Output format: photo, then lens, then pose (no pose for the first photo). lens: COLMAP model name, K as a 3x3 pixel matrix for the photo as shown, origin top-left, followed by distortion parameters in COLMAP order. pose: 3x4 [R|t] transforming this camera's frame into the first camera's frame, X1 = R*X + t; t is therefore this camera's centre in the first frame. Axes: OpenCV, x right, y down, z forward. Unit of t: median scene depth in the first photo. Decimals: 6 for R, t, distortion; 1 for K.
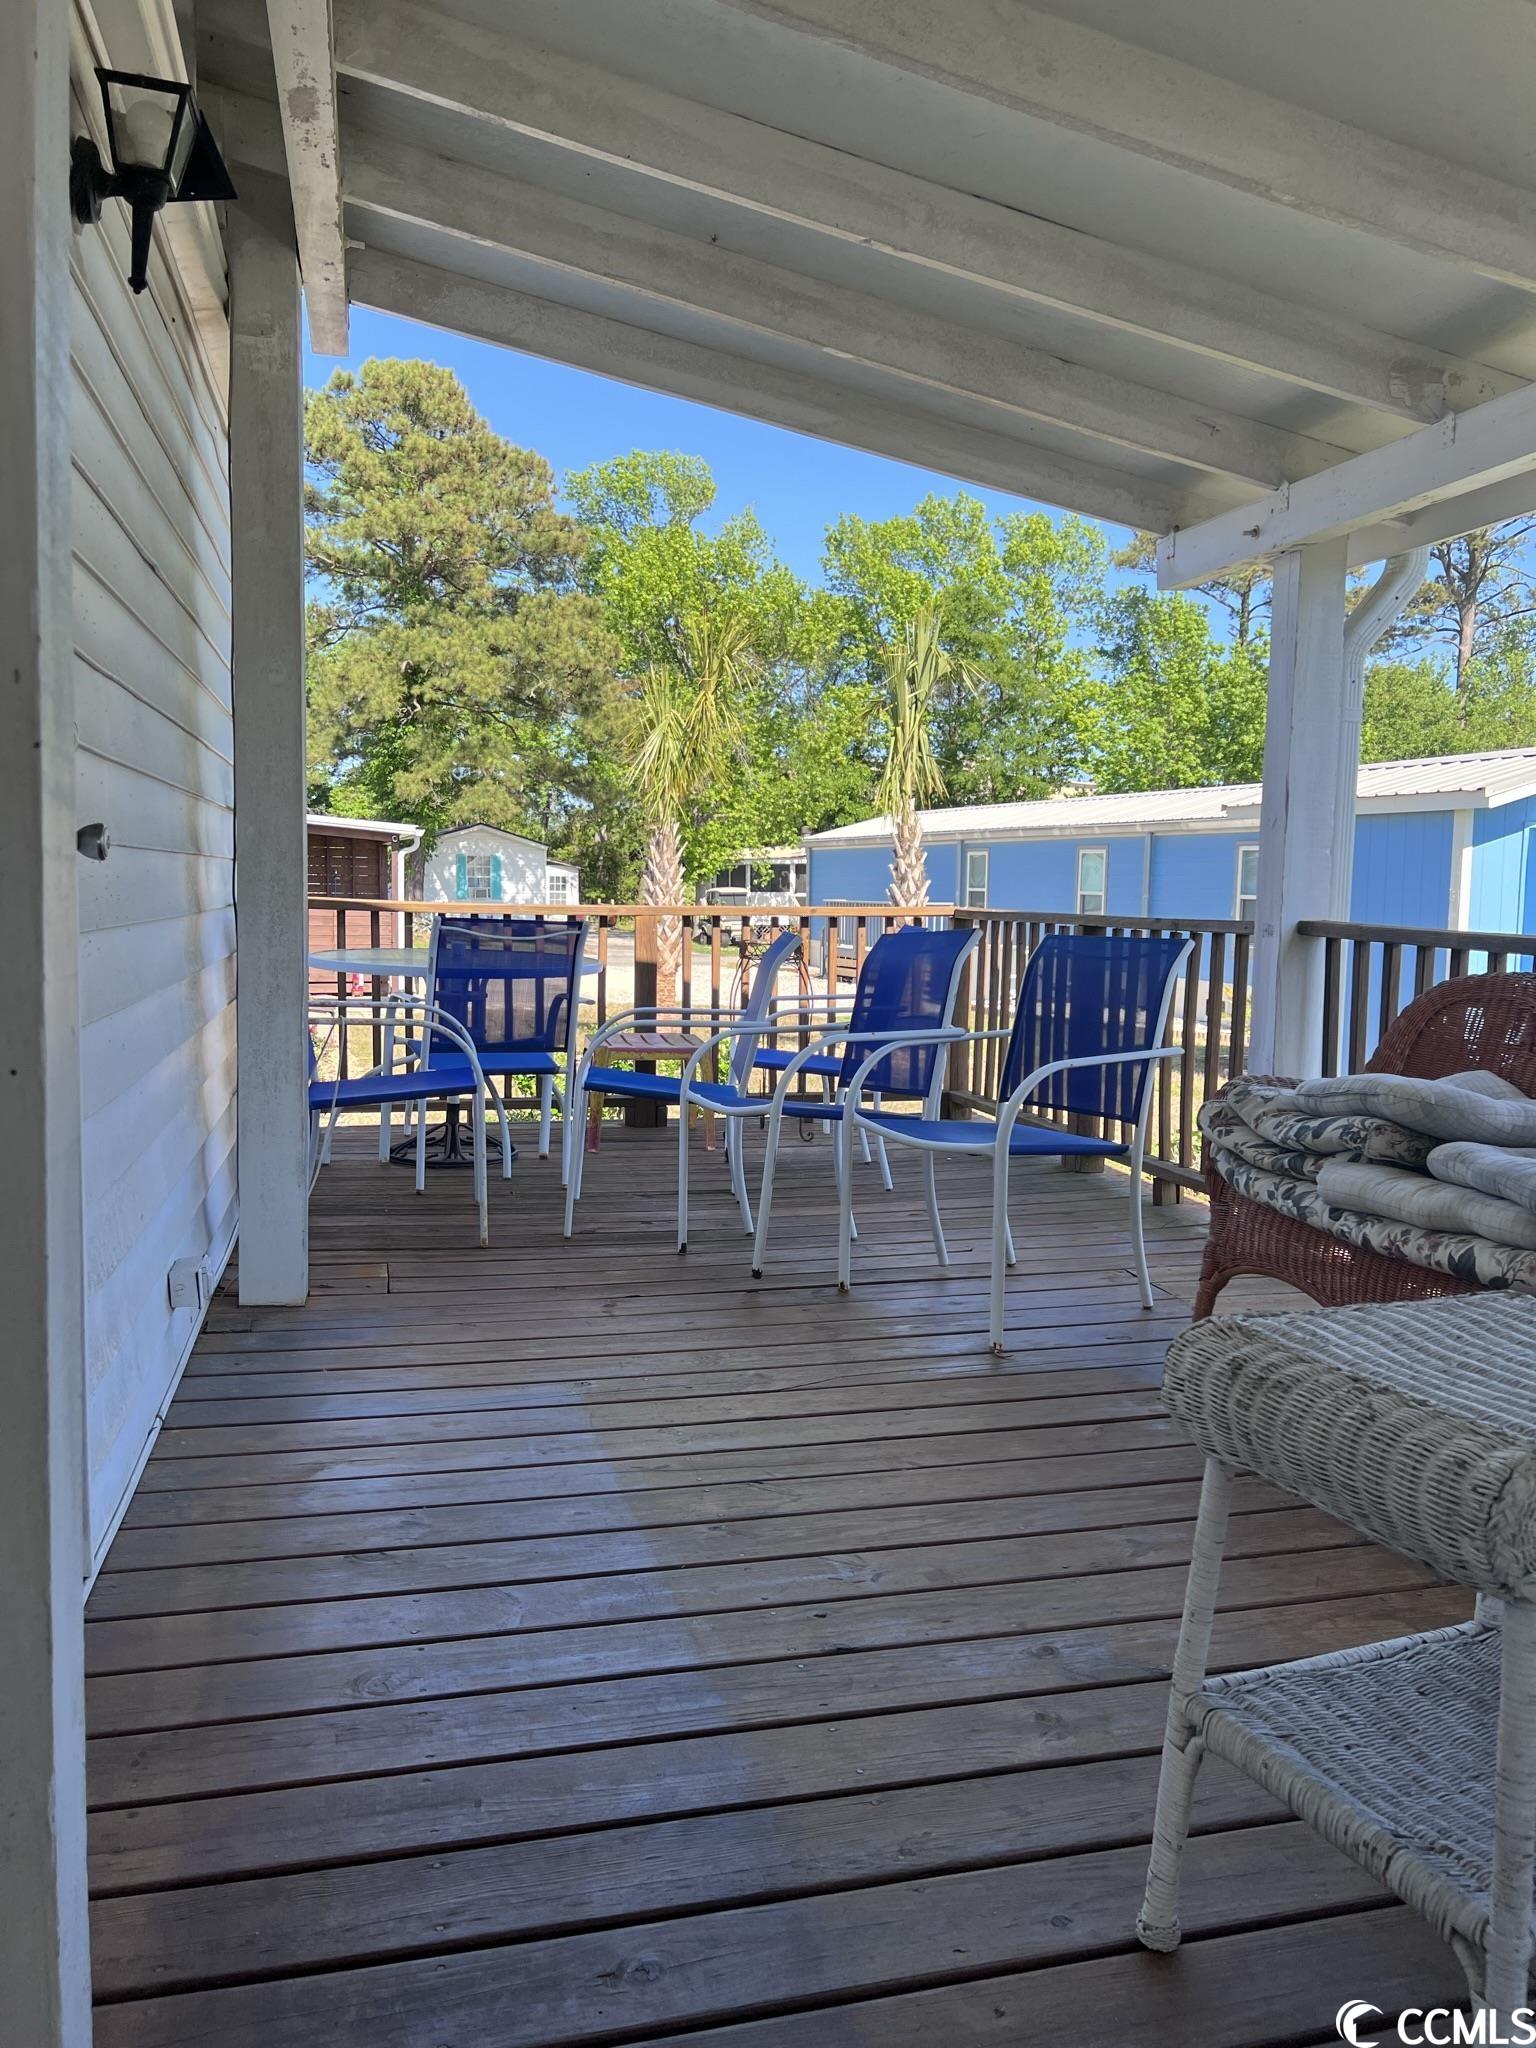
lens RADIAL K [[1558.5, 0, 769.7], [0, 1558.5, 1016.2], [0, 0, 1]] dist [0.065456, -0.069517]
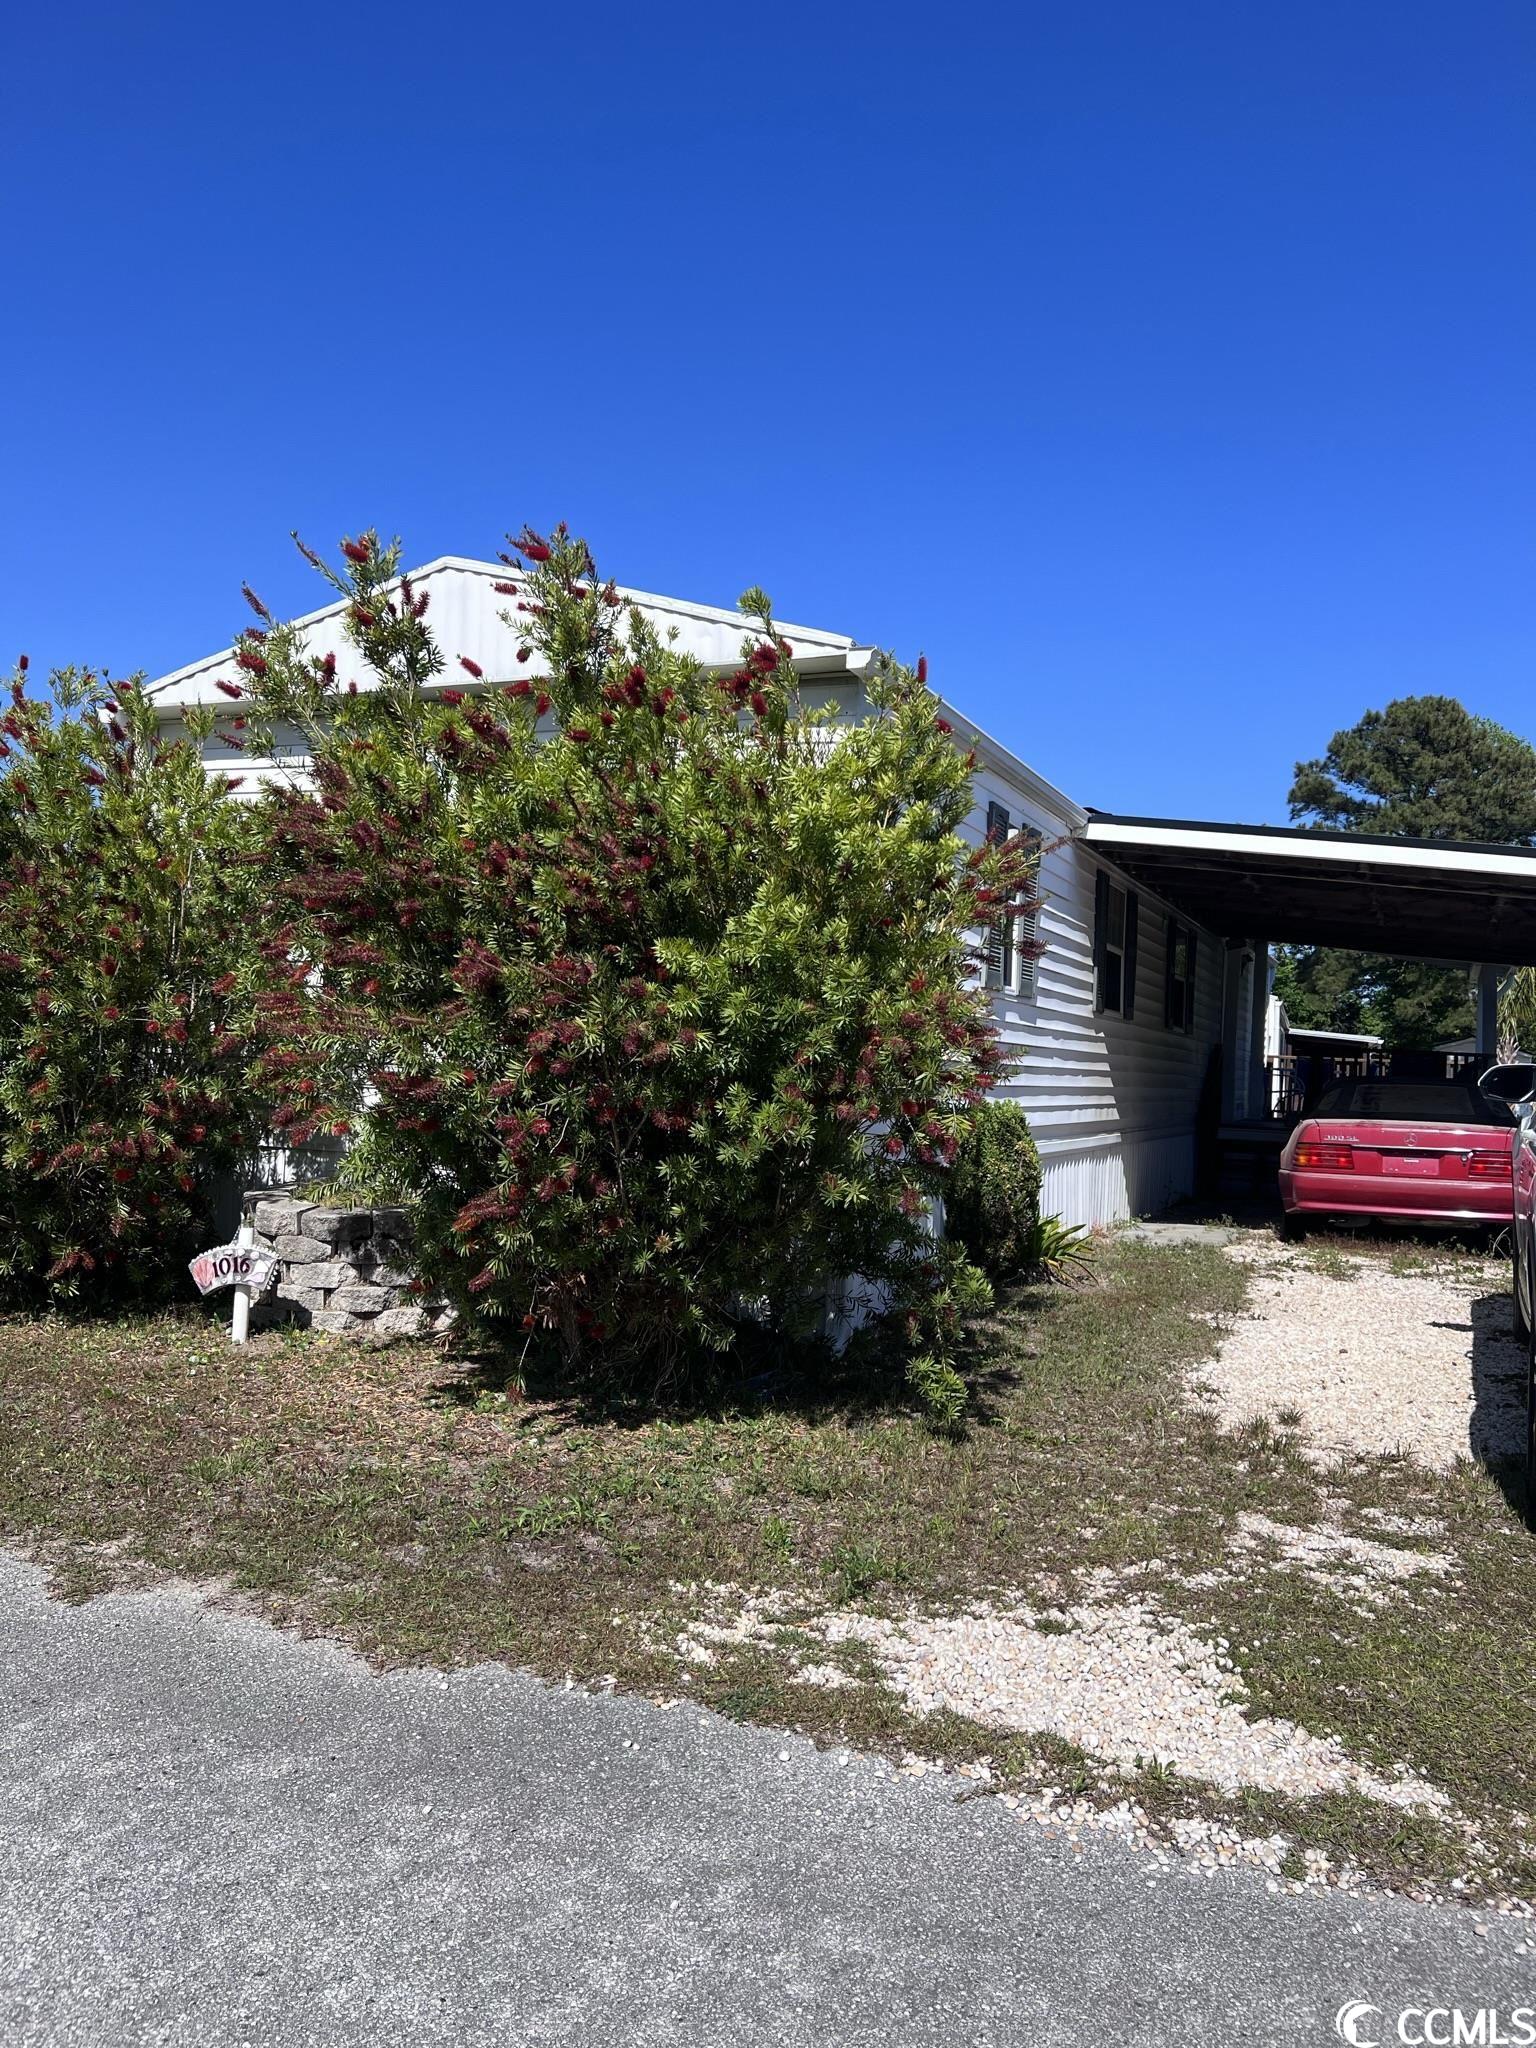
lens RADIAL K [[1558.5, 0, 769.7], [0, 1558.5, 1016.2], [0, 0, 1]] dist [0.065456, -0.069517]
pose [[0.805081, 0.001268, -0.593163, 0.129635], [-0.079108, 0.991294, -0.105252, 0.044325], [0.587866, 0.131661, 0.798173, -0.395555]]
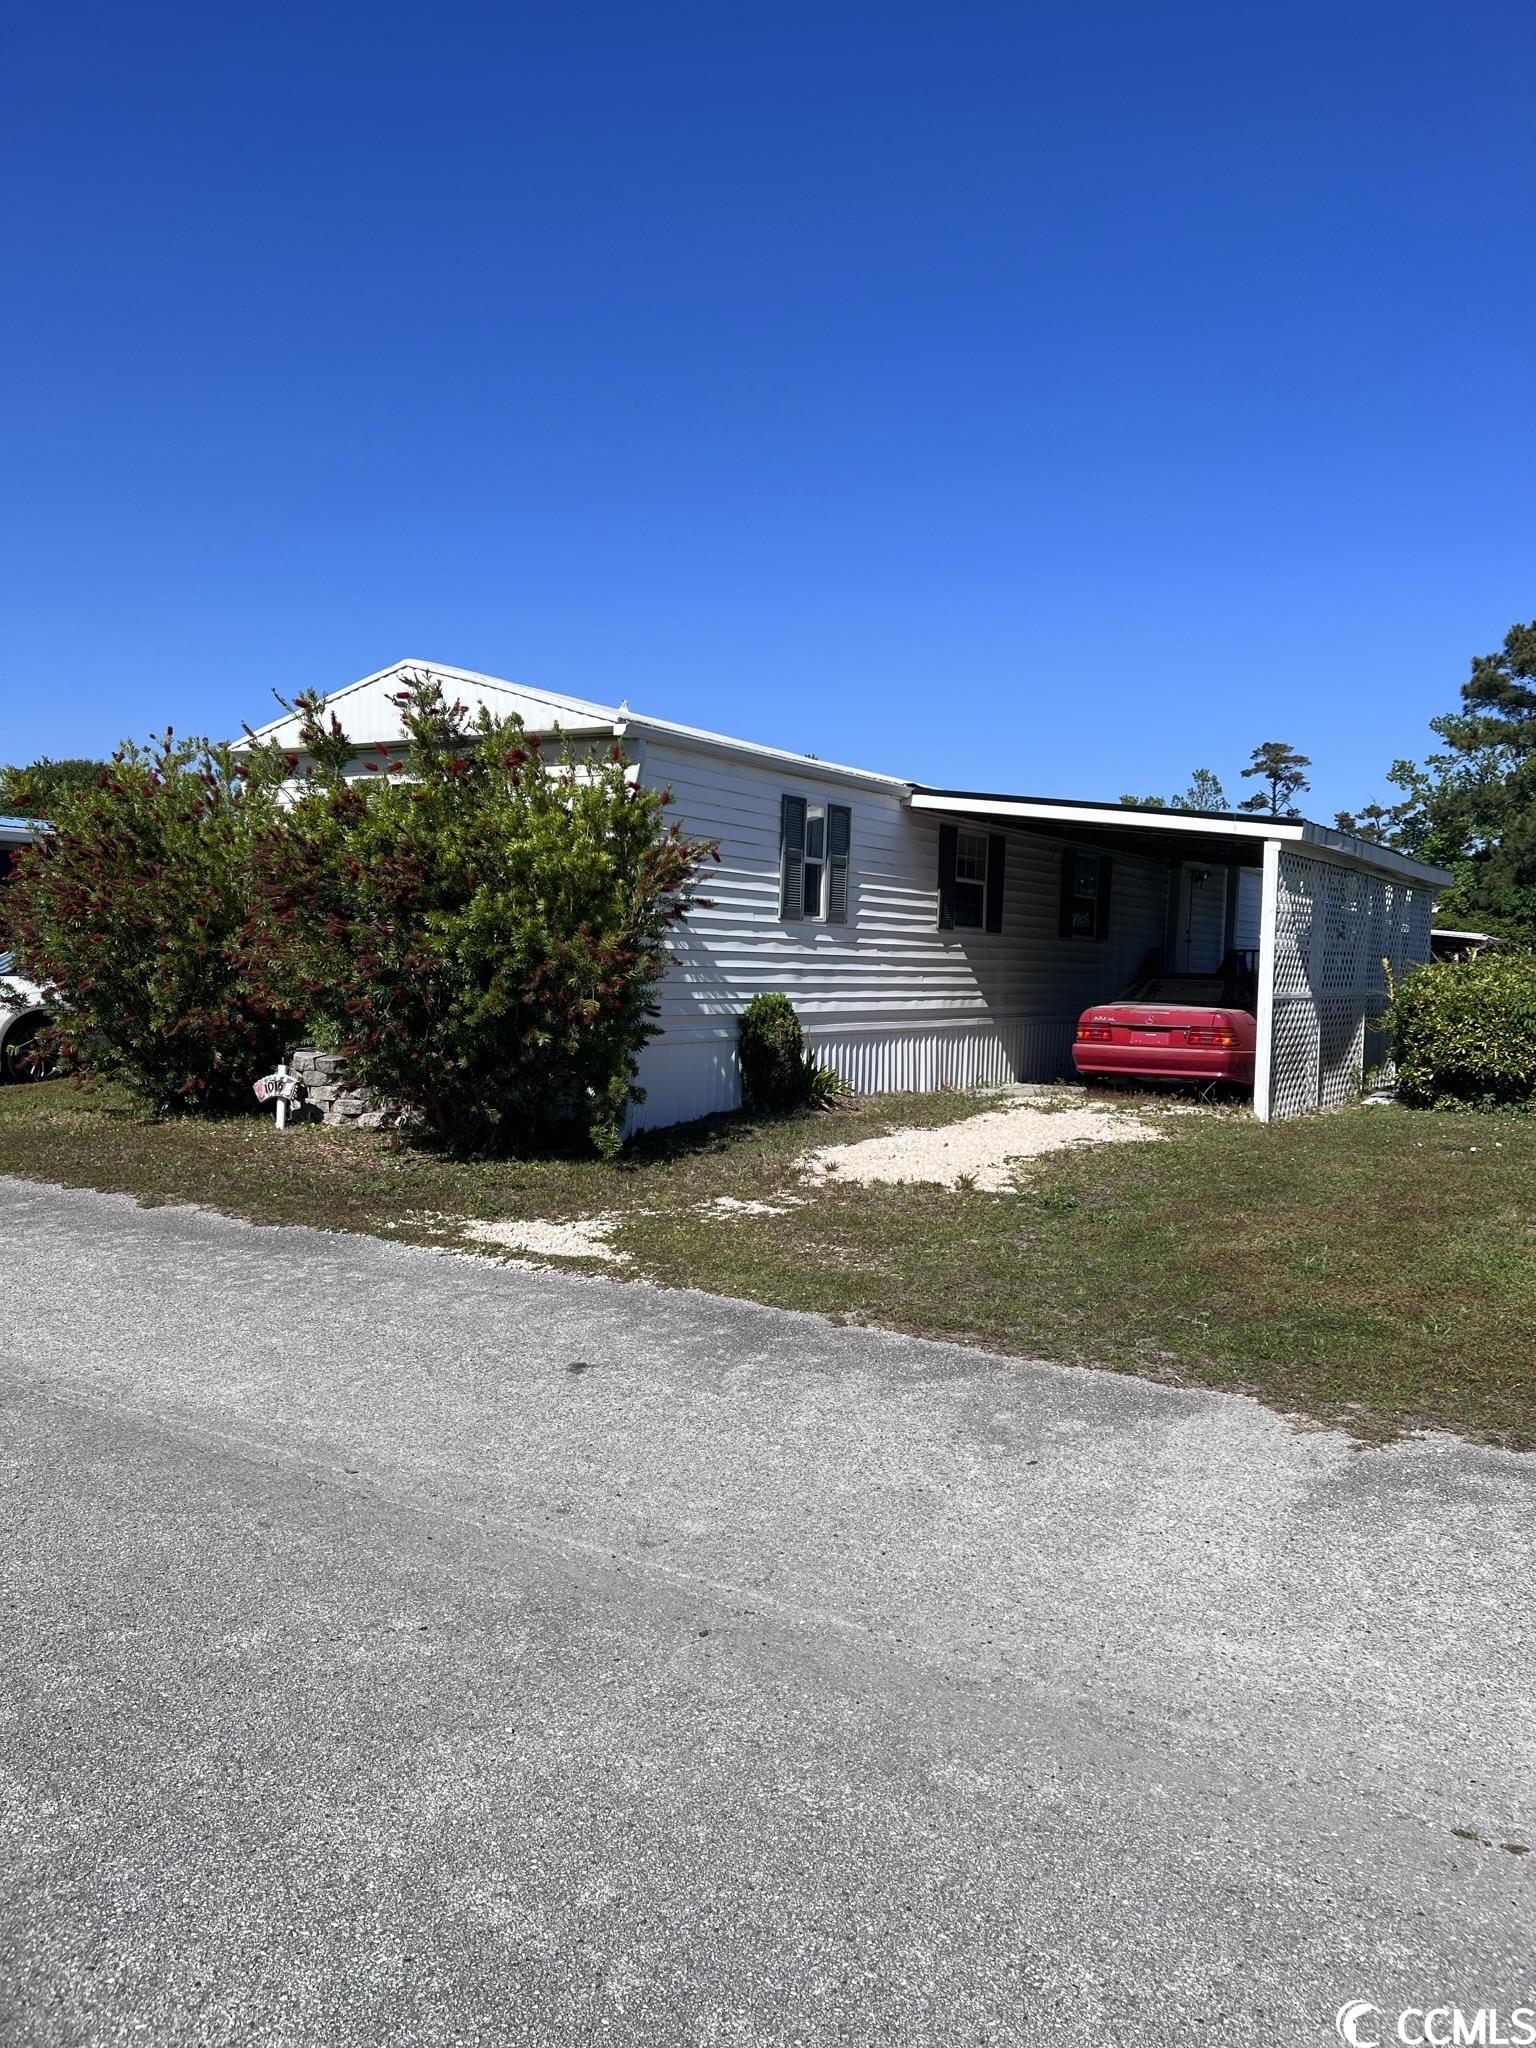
lens RADIAL K [[1557.1, 0, 792.5], [0, 1557.1, 1027.9], [0, 0, 1]] dist [0.058747, -0.063937]
pose [[0.707865, 0.040791, -0.705168, 0.256982], [-0.079369, 0.996602, -0.022023, 0.045079], [0.701874, 0.071558, 0.708698, -0.433628]]
